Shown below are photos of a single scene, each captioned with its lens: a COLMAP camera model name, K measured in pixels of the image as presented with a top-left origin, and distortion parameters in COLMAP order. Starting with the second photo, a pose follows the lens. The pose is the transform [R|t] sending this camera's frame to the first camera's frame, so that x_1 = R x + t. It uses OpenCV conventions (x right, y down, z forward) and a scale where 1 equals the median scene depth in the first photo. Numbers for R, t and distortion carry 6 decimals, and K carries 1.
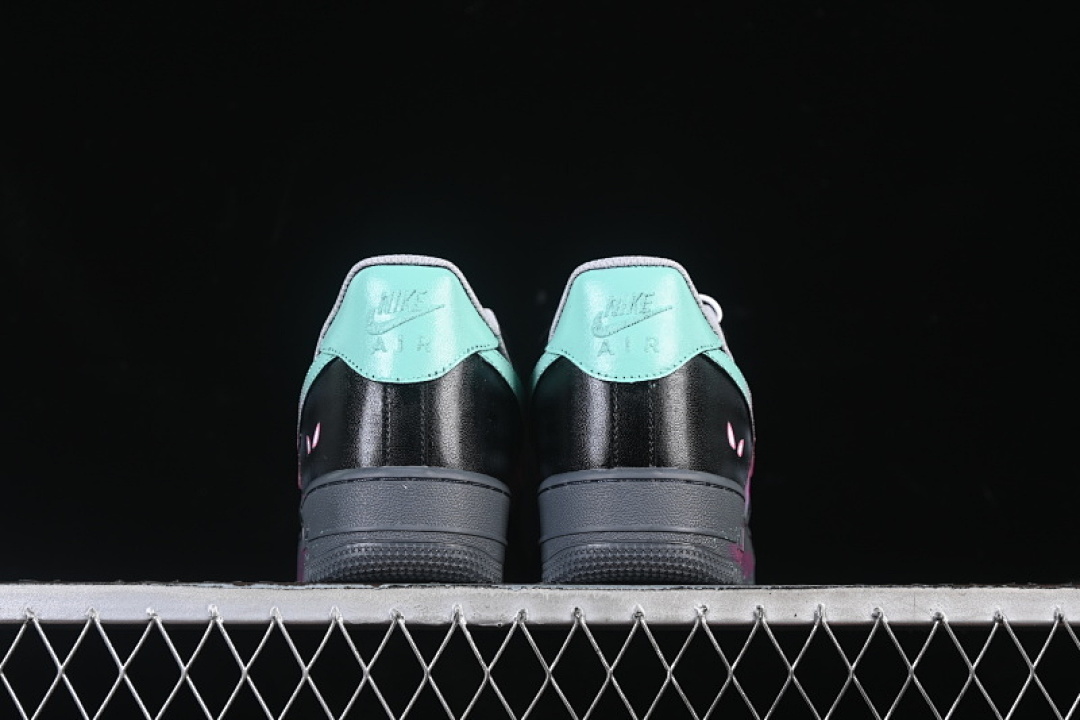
lens RADIAL K [[2497.6, 0, 542.4], [0, 2497.6, 365.1], [0, 0, 1]] dist [-0.098605, 0.000000]
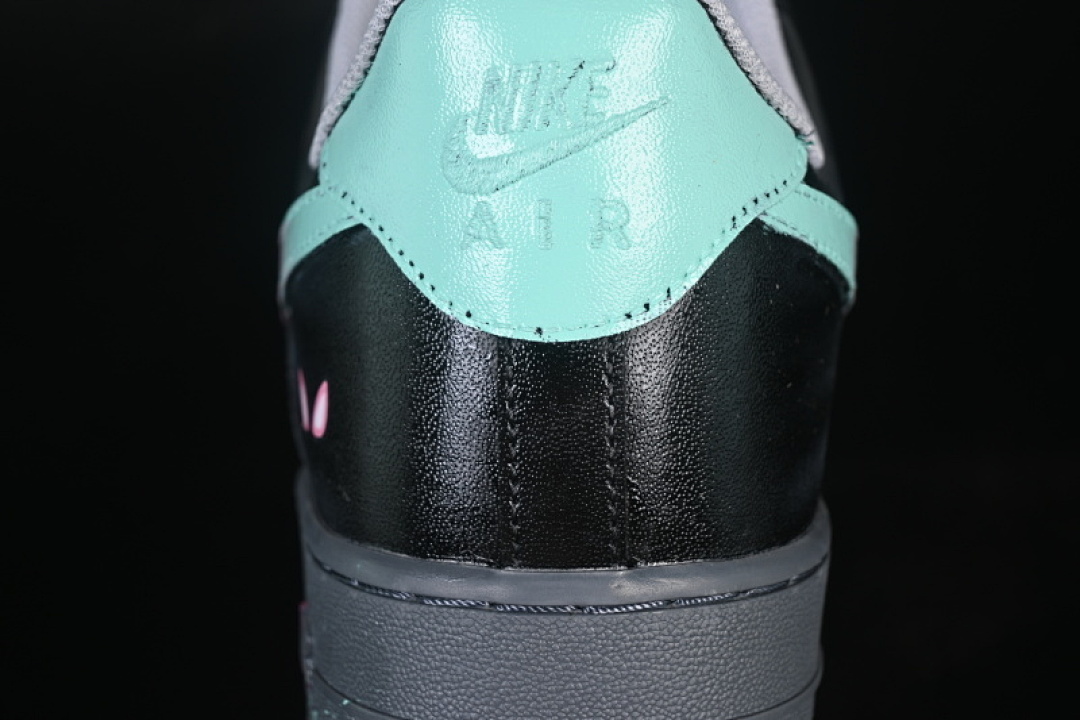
lens RADIAL K [[2497.6, 0, 540.0], [0, 2497.6, 359.8], [0, 0, 1]] dist [-0.098605, 0.000000]
pose [[0.999244, -0.006615, -0.038304, -0.043910], [0.019995, 0.932524, 0.360554, -0.116129], [0.033334, -0.361048, 0.931951, 0.665763]]
